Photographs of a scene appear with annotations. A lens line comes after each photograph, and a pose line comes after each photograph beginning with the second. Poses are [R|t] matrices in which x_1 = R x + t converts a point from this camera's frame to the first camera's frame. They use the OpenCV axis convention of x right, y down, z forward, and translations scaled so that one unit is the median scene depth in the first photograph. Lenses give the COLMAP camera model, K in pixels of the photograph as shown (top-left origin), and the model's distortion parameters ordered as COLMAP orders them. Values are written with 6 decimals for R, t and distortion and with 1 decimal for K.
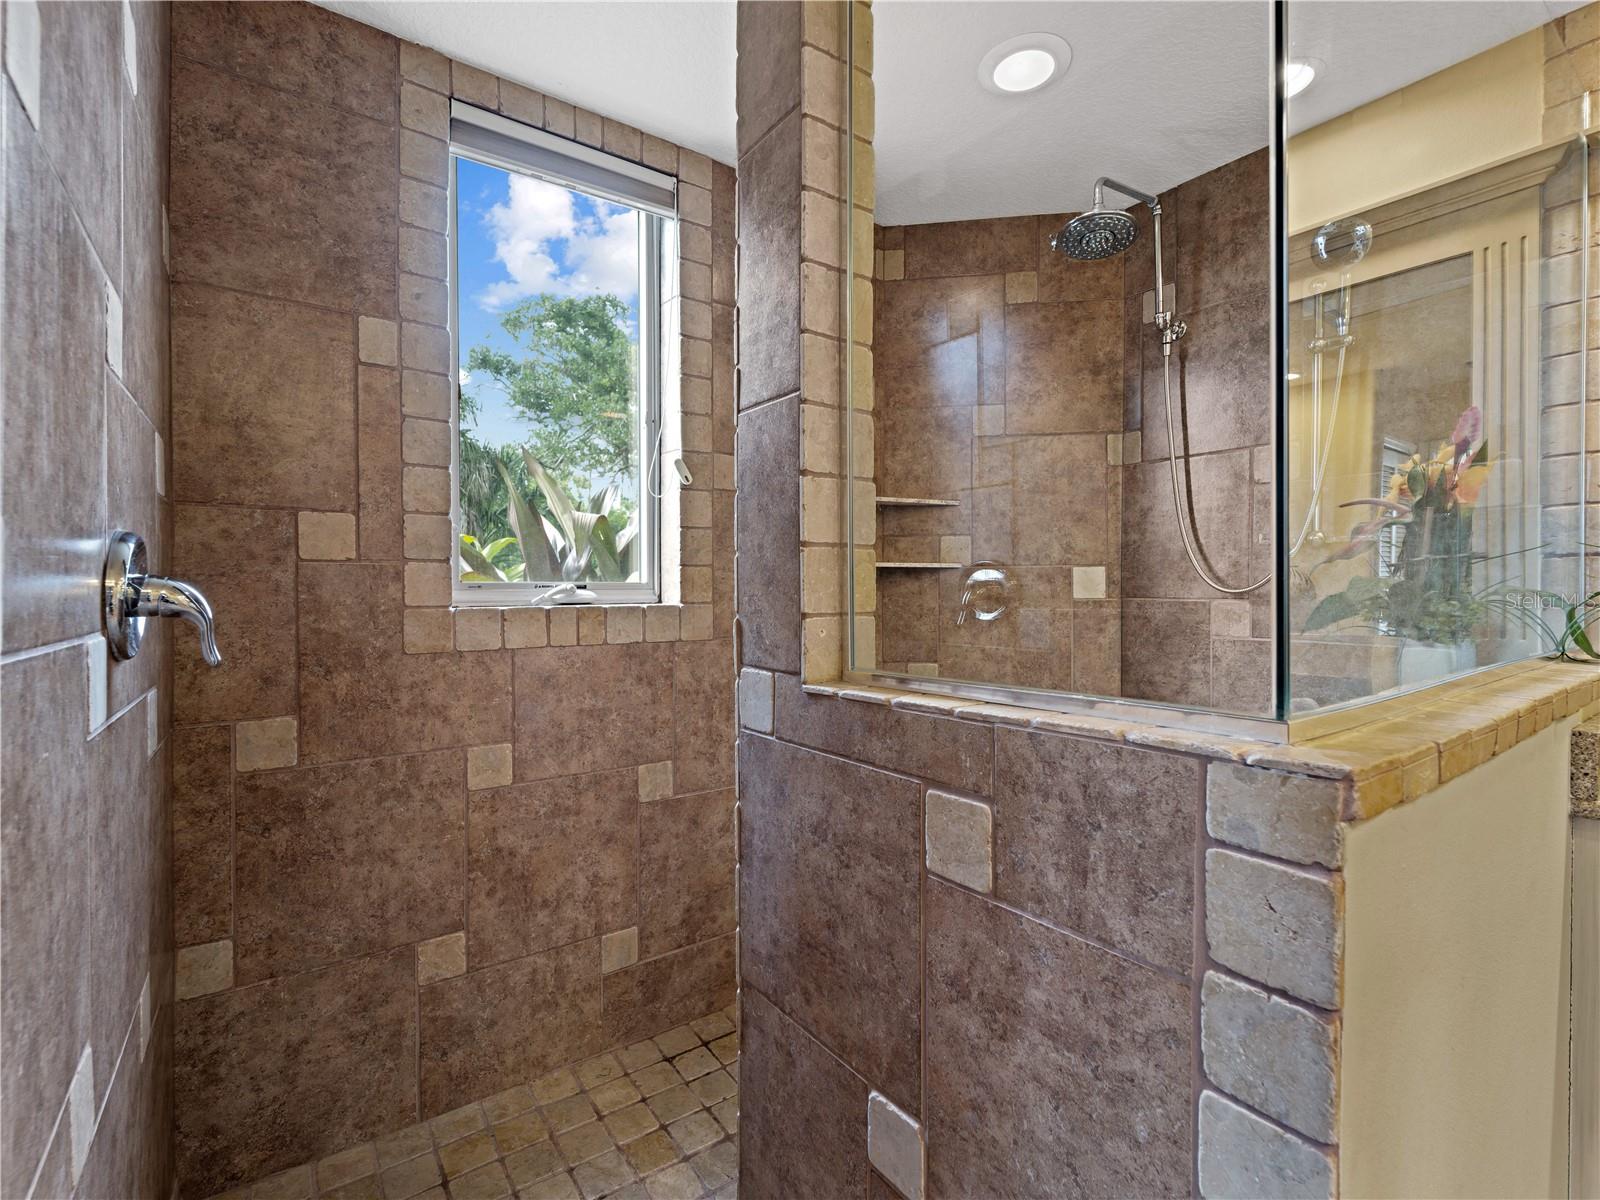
lens RADIAL K [[748.7, 0, 807.4], [0, 748.7, 605.3], [0, 0, 1]] dist [0.000181, 0.000007]
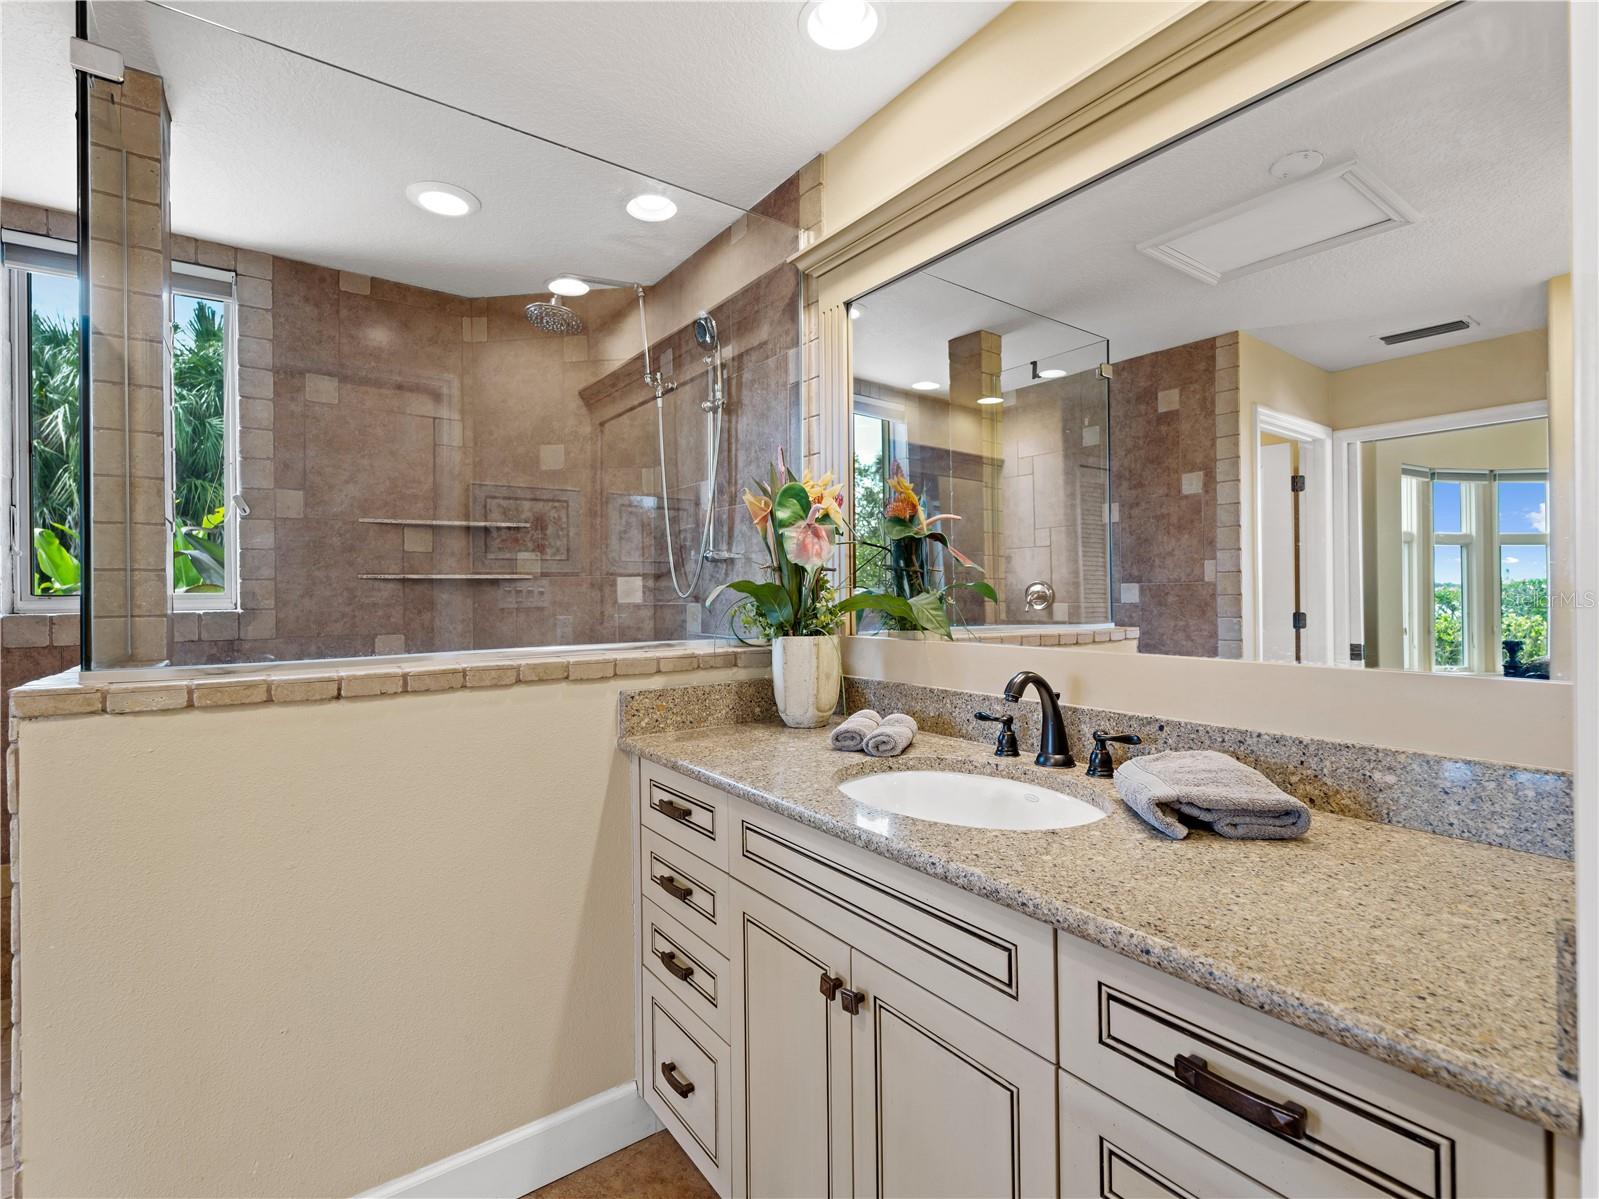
lens RADIAL K [[748.2, 0, 799.9], [0, 748.2, 593.9], [0, 0, 1]] dist [0.000181, 0.000007]
pose [[0.999921, -0.005114, 0.011465, 0.640427], [0.005291, 0.999866, -0.015489, -0.003652], [-0.011384, 0.015548, 0.999814, -0.222003]]
